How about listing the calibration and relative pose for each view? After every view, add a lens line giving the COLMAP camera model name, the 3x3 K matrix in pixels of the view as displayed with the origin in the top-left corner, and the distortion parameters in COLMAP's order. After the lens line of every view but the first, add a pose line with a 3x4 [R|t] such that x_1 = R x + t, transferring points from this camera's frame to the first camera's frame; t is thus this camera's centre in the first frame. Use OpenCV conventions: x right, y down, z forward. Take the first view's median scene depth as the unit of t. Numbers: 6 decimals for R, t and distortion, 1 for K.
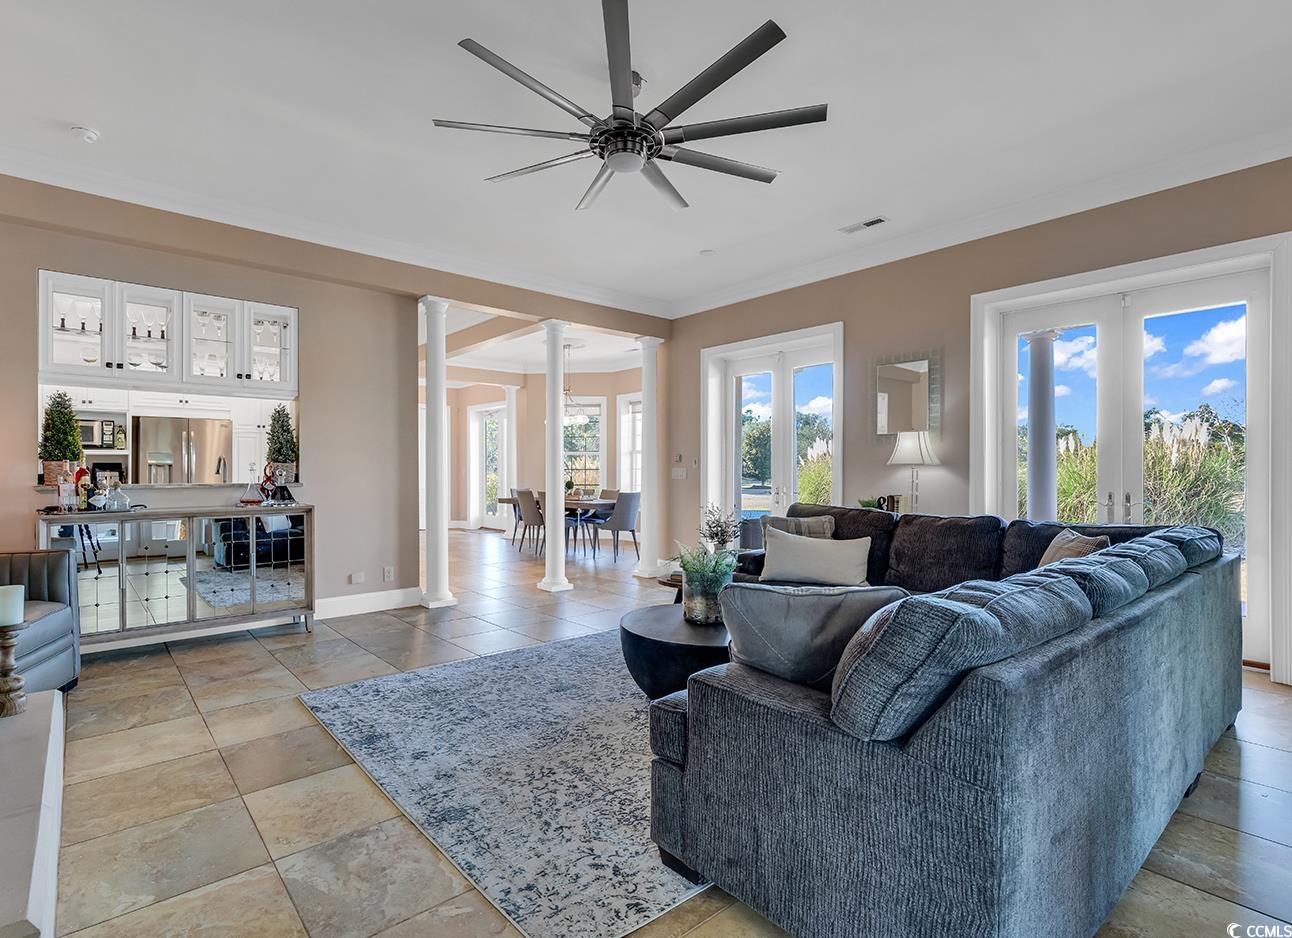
lens RADIAL K [[604.3, 0, 646.0], [0, 604.3, 469.0], [0, 0, 1]] dist [-0.000470, 0.000005]
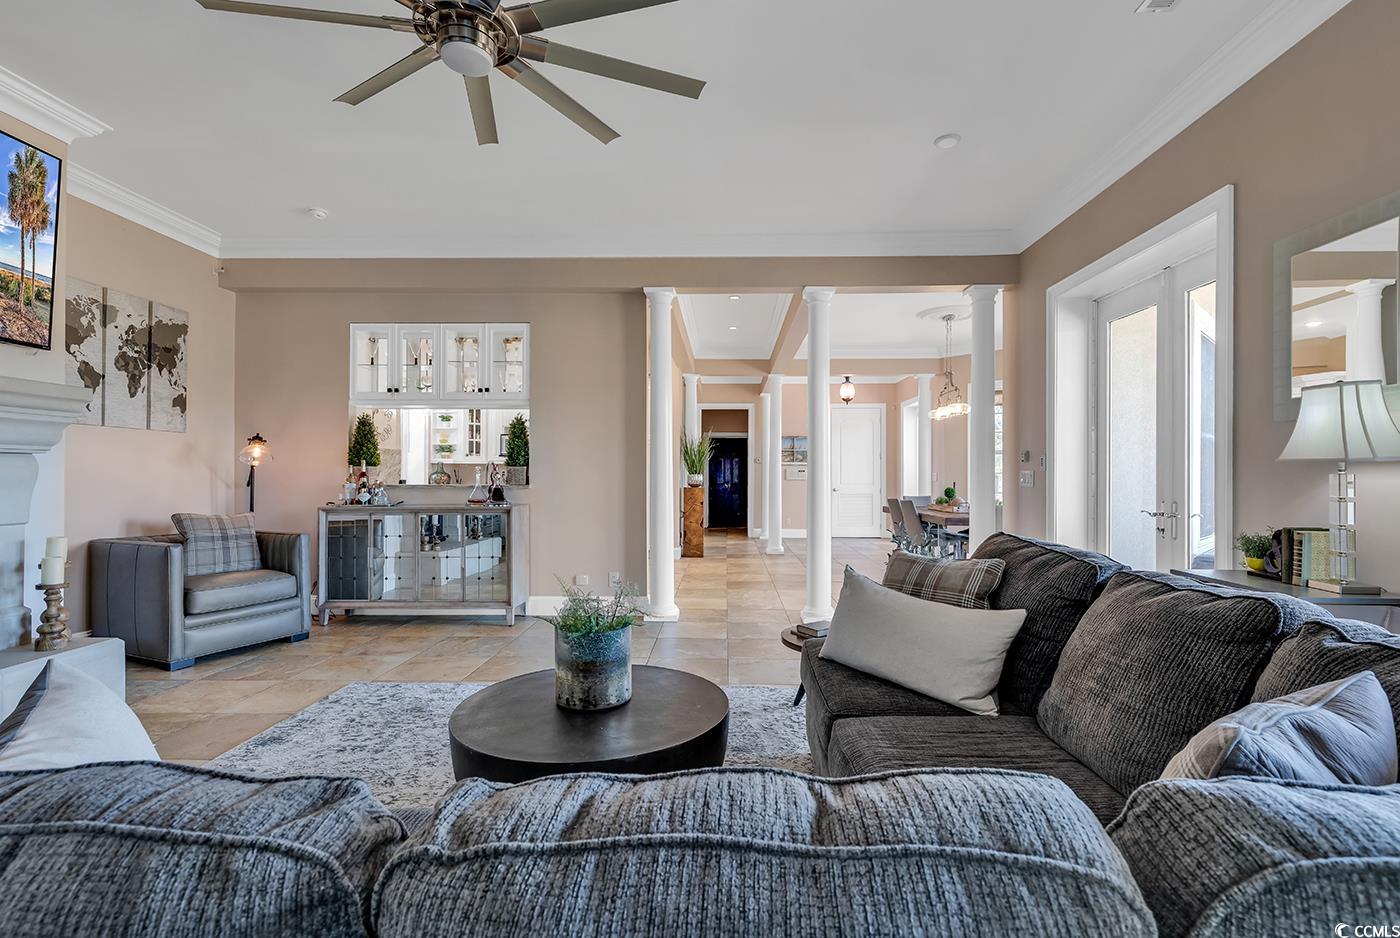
lens RADIAL K [[640.9, 0, 700.0], [0, 640.9, 469.0], [0, 0, 1]] dist [0.004152, 0.000334]
pose [[0.751320, -0.003633, -0.659928, 0.426216], [-0.000275, 0.999983, -0.005818, 0.000781], [0.659938, 0.004552, 0.751306, 0.362303]]
